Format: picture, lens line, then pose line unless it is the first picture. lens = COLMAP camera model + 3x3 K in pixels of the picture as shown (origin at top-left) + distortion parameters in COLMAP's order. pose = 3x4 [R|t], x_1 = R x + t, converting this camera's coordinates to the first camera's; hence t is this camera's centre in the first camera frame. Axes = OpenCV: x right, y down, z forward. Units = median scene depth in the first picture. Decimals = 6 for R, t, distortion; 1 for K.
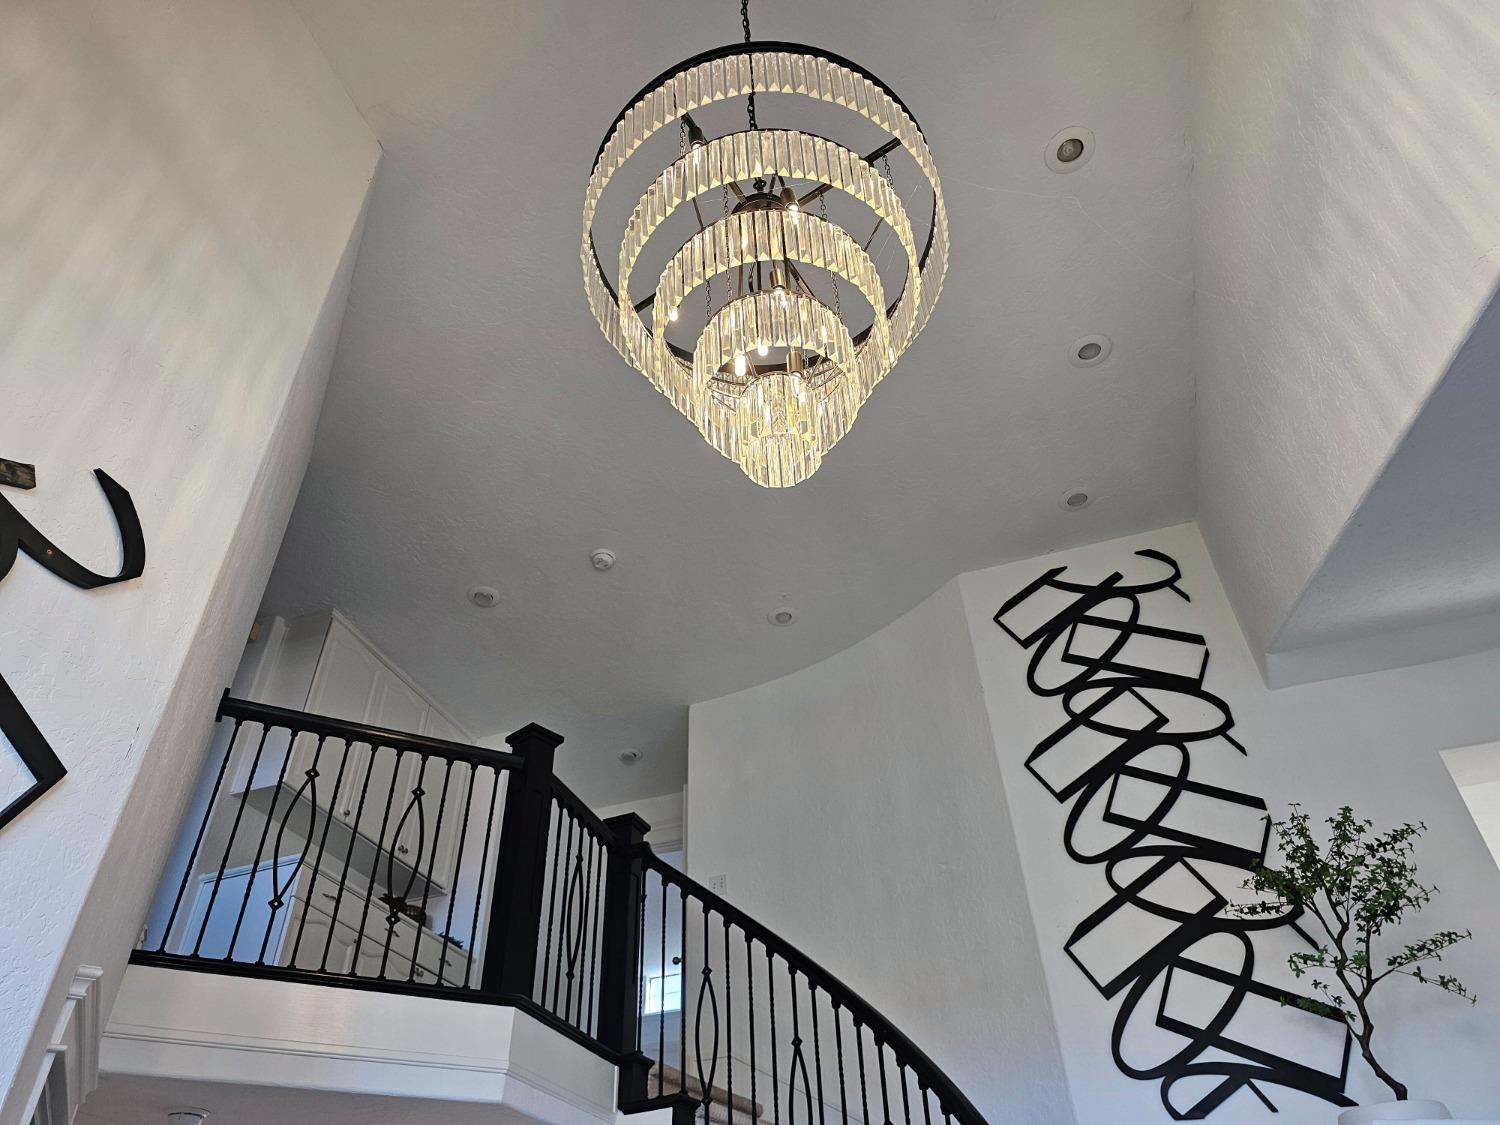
lens RADIAL K [[1010.1, 0, 738.5], [0, 1010.1, 573.3], [0, 0, 1]] dist [0.052330, -0.053141]
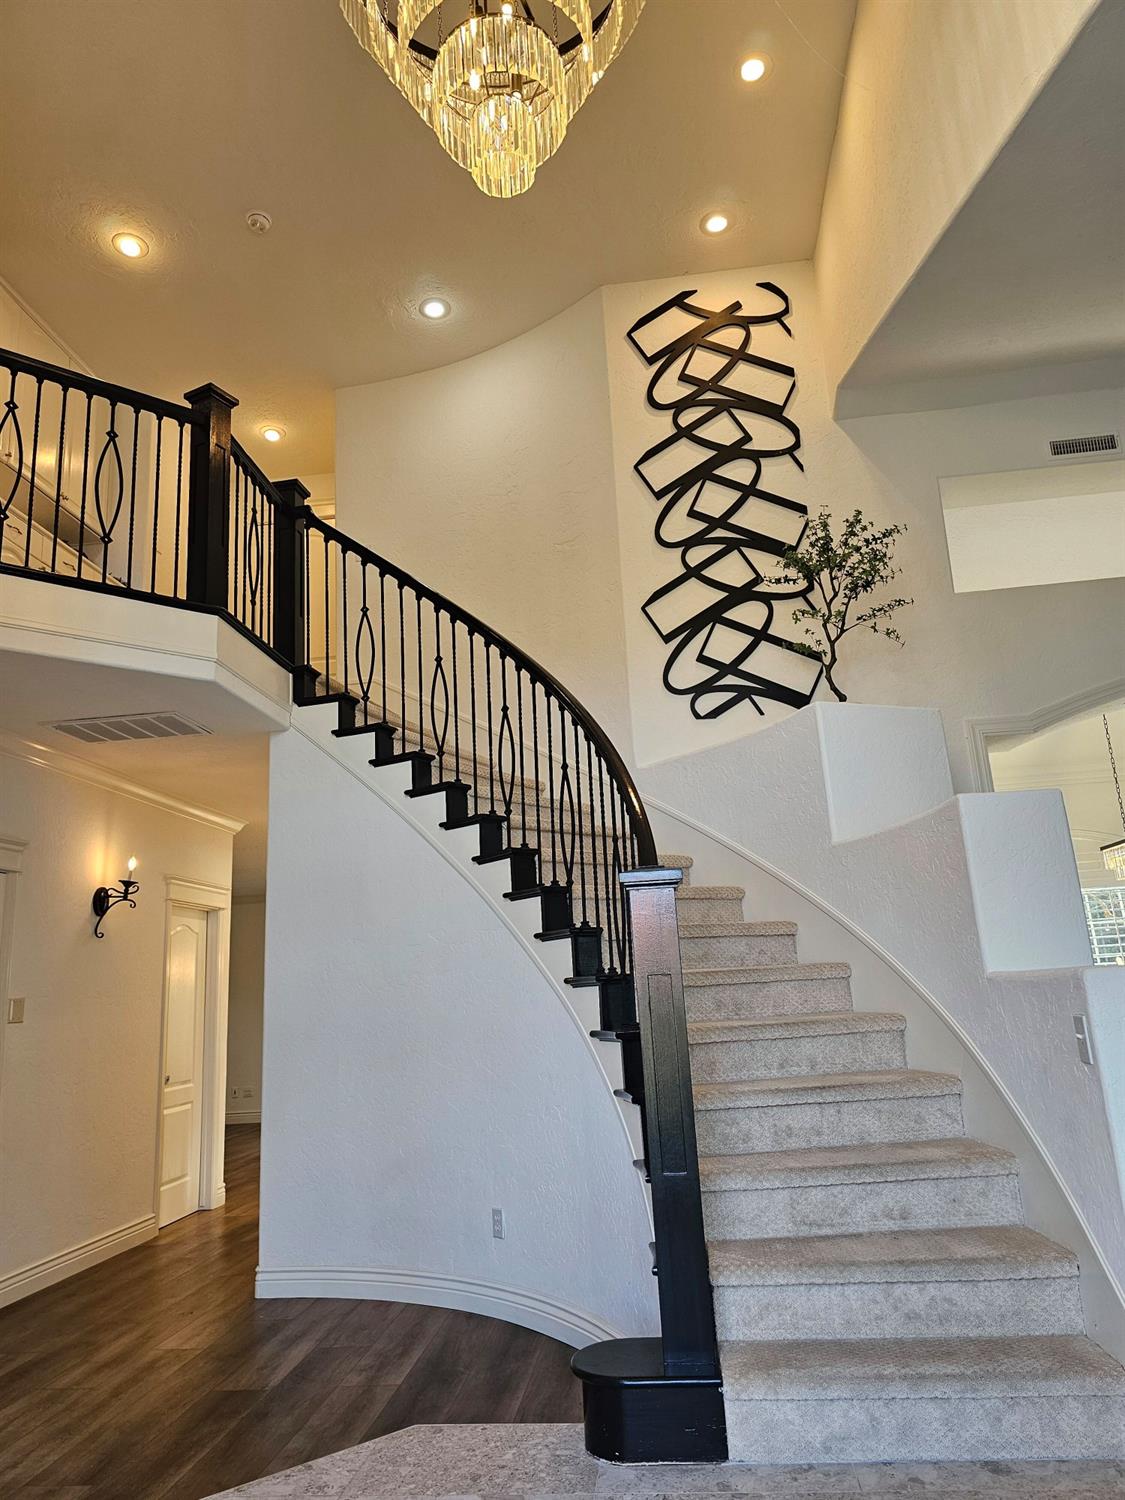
lens RADIAL K [[1000.7, 0, 553.0], [0, 1000.7, 729.6], [0, 0, 1]] dist [0.072335, -0.069966]
pose [[0.976087, 0.034070, 0.214692, -0.074759], [-0.120600, 0.906580, 0.404435, -0.000134], [-0.180857, -0.420656, 0.889010, -0.227642]]
